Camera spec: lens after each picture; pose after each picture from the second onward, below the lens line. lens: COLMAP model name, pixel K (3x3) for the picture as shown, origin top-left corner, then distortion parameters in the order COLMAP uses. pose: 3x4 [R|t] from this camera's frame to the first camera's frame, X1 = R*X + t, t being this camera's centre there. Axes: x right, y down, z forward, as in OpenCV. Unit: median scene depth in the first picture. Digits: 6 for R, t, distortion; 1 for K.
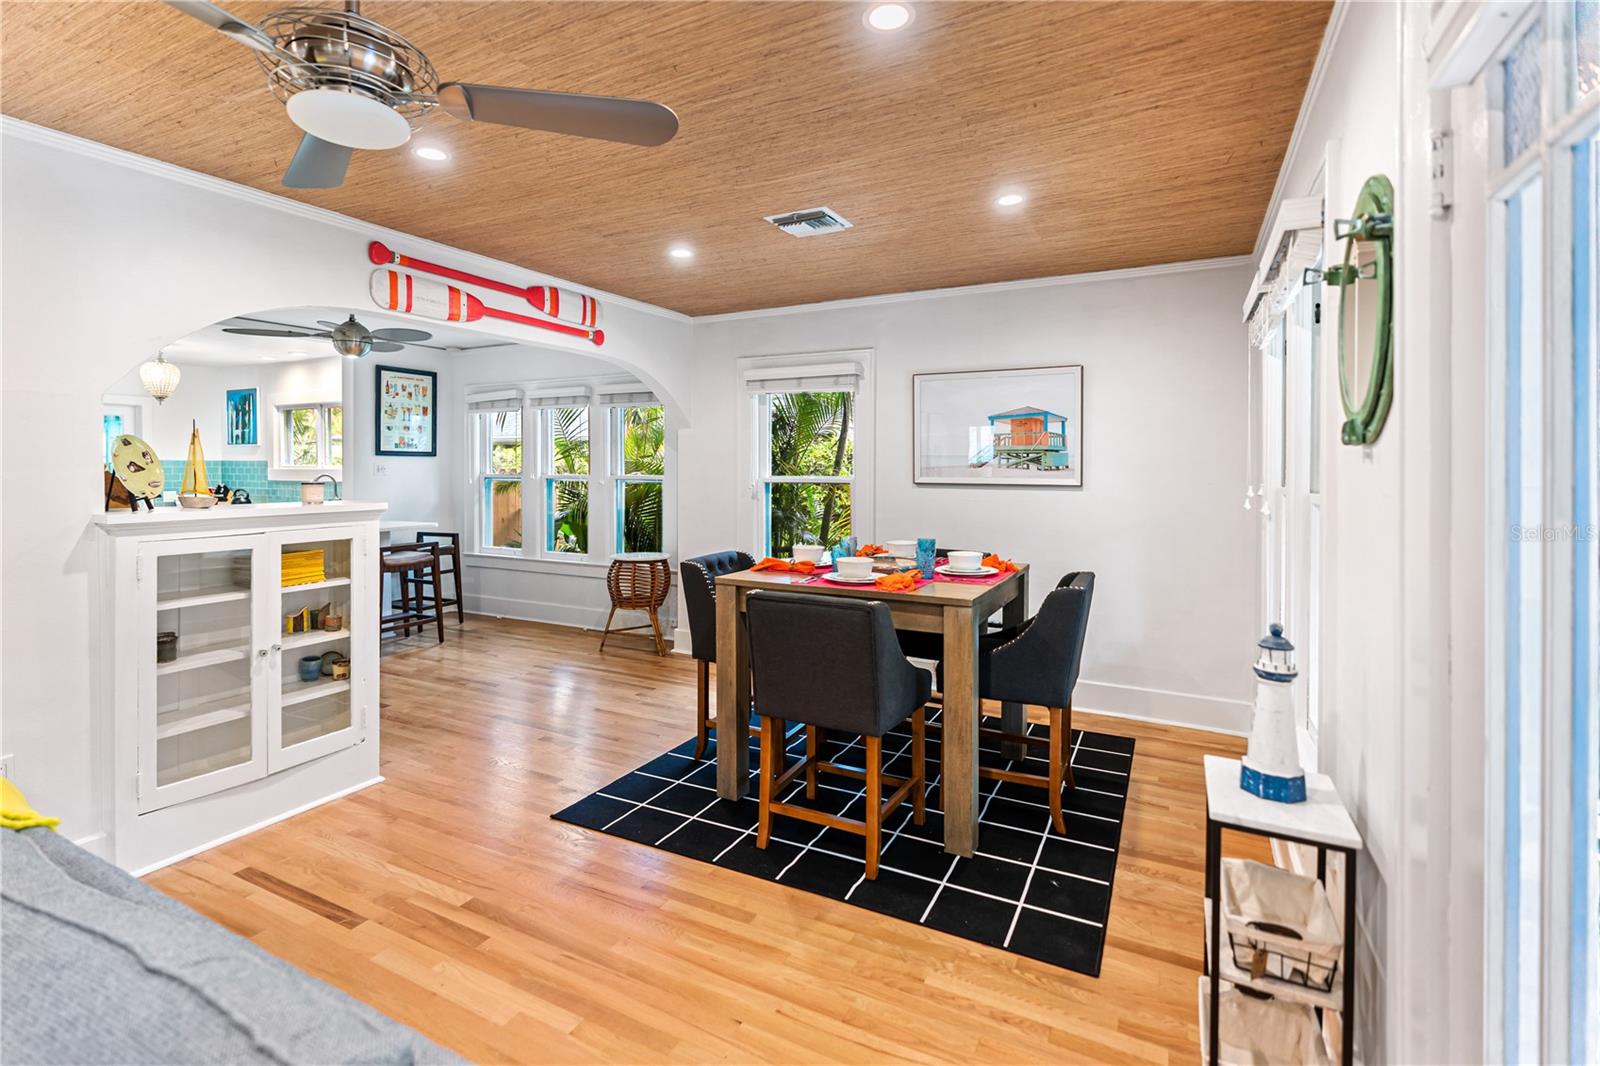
lens RADIAL K [[749.4, 0, 783.9], [0, 749.4, 488.2], [0, 0, 1]] dist [-0.015274, 0.006176]
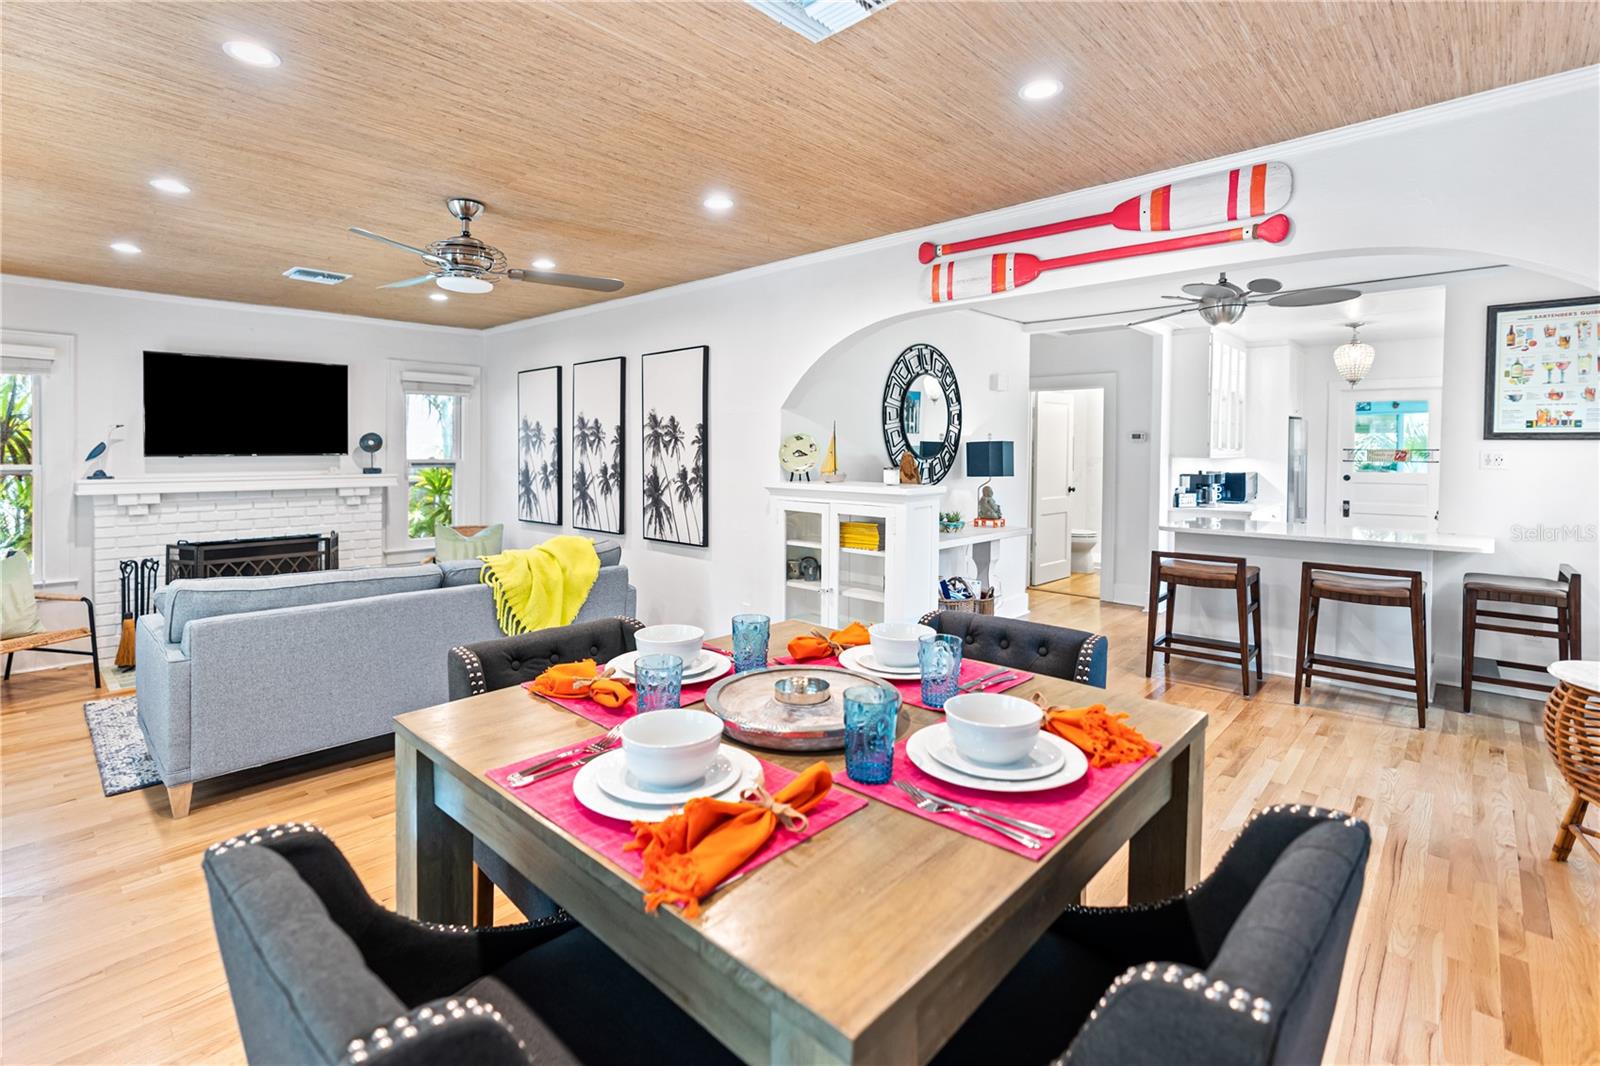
lens RADIAL K [[749.4, 0, 785.5], [0, 749.4, 463.9], [0, 0, 1]] dist [-0.015274, 0.006176]
pose [[-0.267585, 0.016701, -0.963390, 0.429874], [-0.029533, 0.999238, 0.025526, -0.032183], [0.963082, 0.035282, -0.266888, 0.889536]]
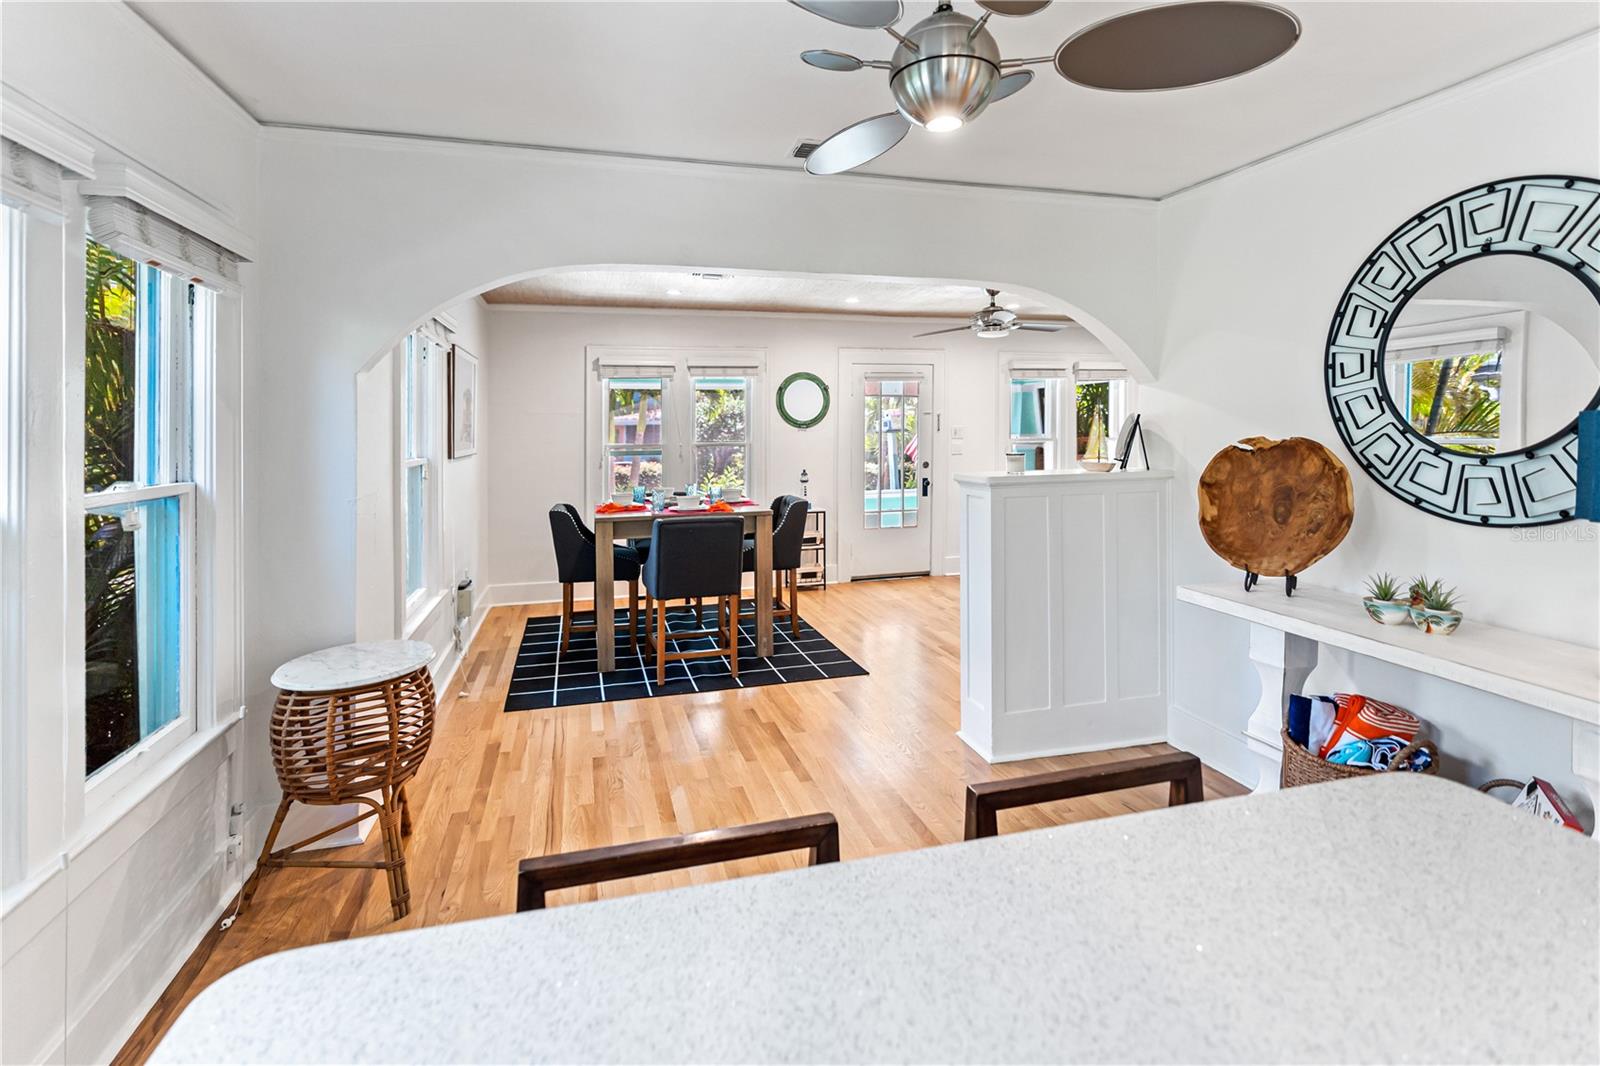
lens RADIAL K [[749.4, 0, 786.5], [0, 749.4, 450.8], [0, 0, 1]] dist [-0.015274, 0.006176]
pose [[-0.685122, -0.022895, 0.728069, -0.902398], [0.025016, 0.998177, 0.054930, -0.061542], [-0.727999, 0.055847, -0.683300, 1.504209]]
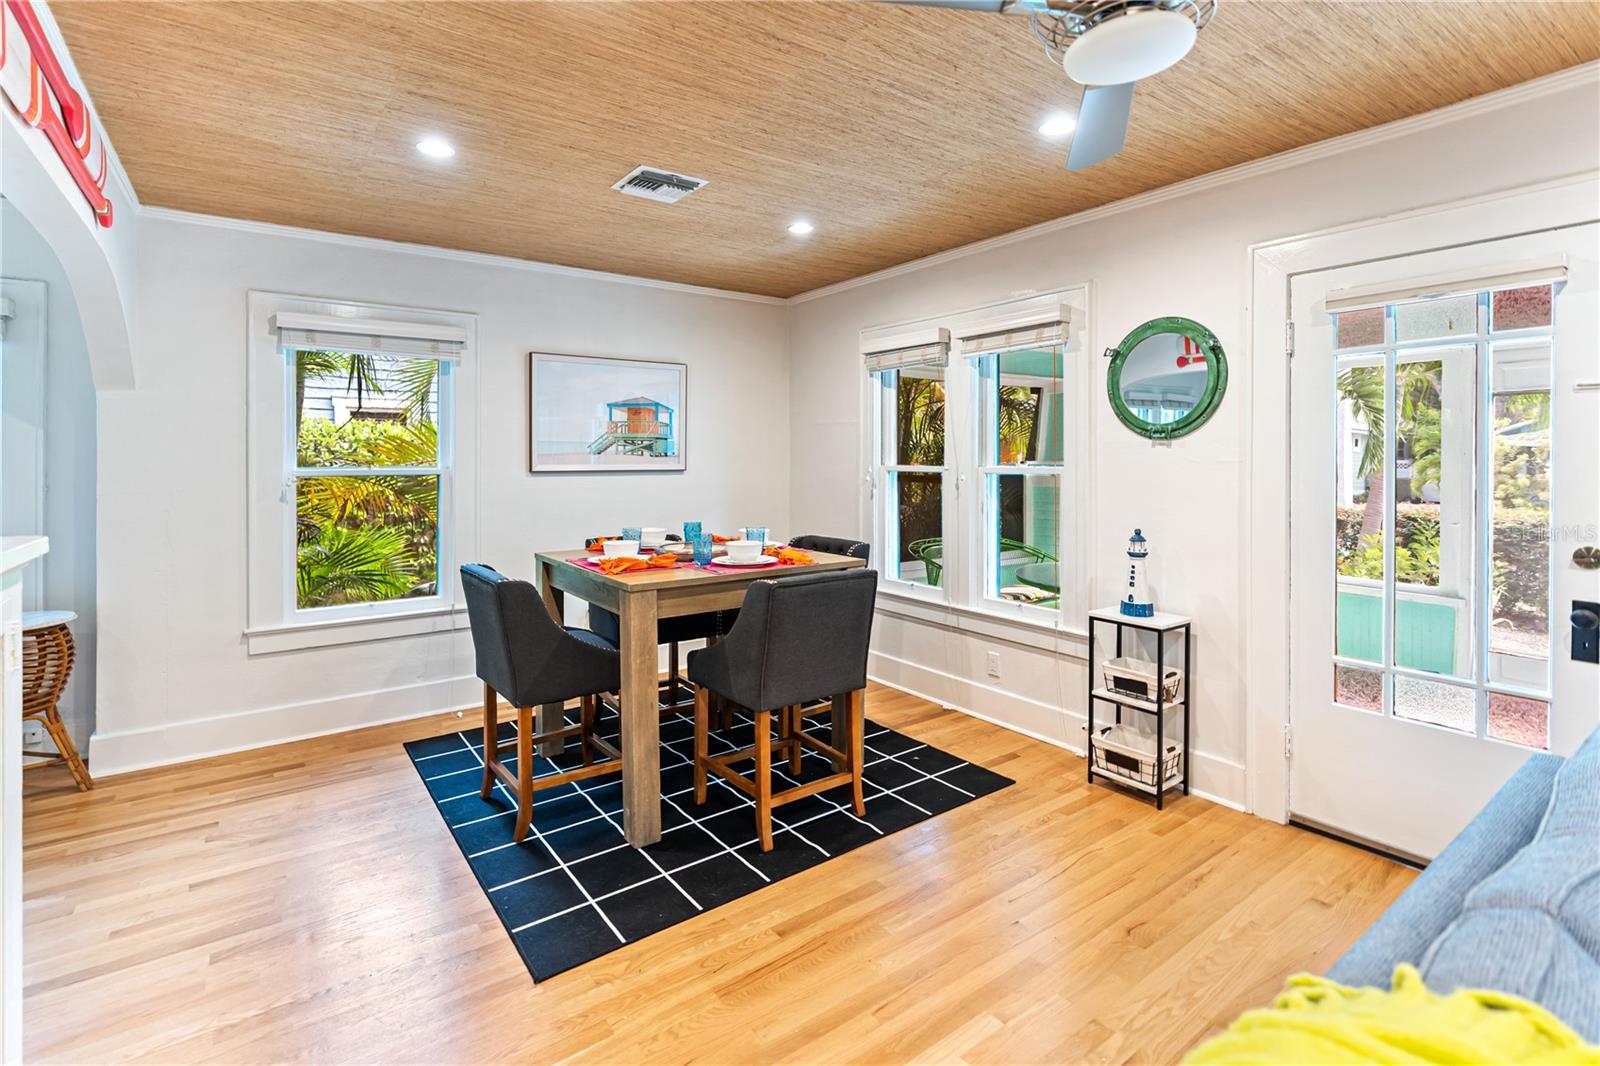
lens RADIAL K [[749.4, 0, 801.0], [0, 749.4, 470.5], [0, 0, 1]] dist [-0.015274, 0.006176]
pose [[0.434451, -0.019253, 0.900490, -0.565892], [0.029746, 0.999533, 0.007019, -0.005121], [-0.900204, 0.023737, 0.434821, 0.352020]]
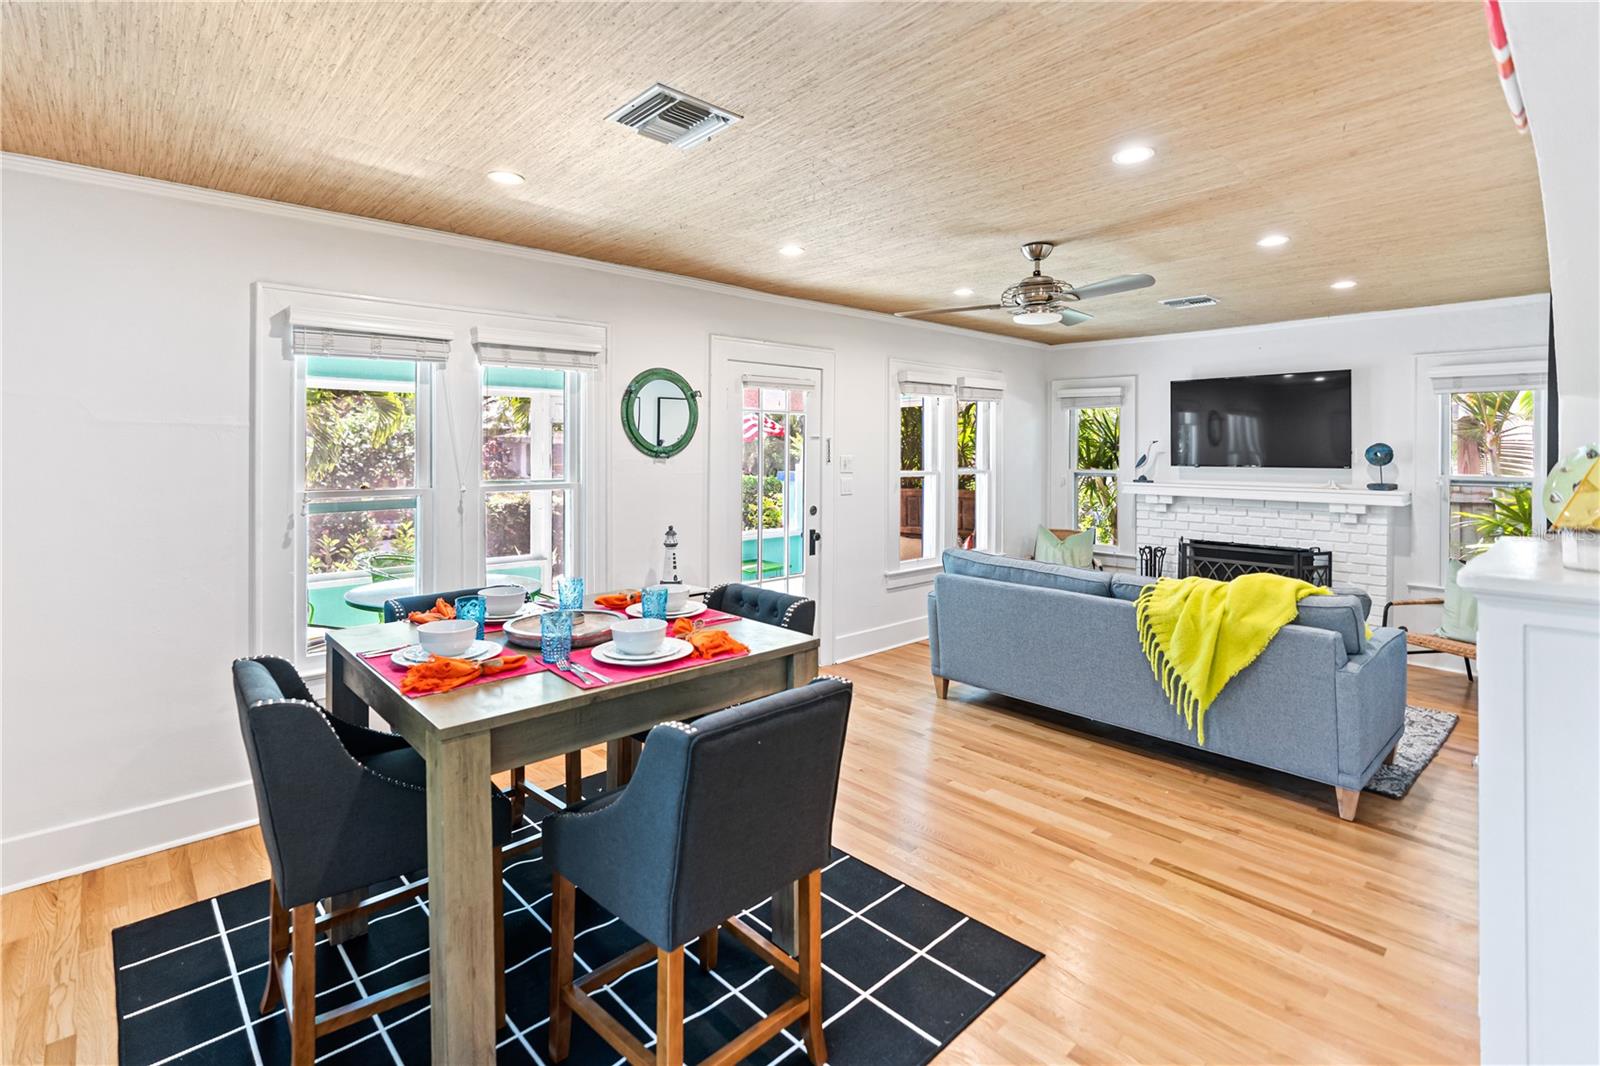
lens RADIAL K [[749.4, 0, 773.0], [0, 749.4, 470.8], [0, 0, 1]] dist [-0.015274, 0.006176]
pose [[-0.941754, -0.014962, 0.335969, -0.213275], [0.003796, 0.998473, 0.055107, -0.058738], [-0.336280, 0.053172, -0.940260, 1.258920]]
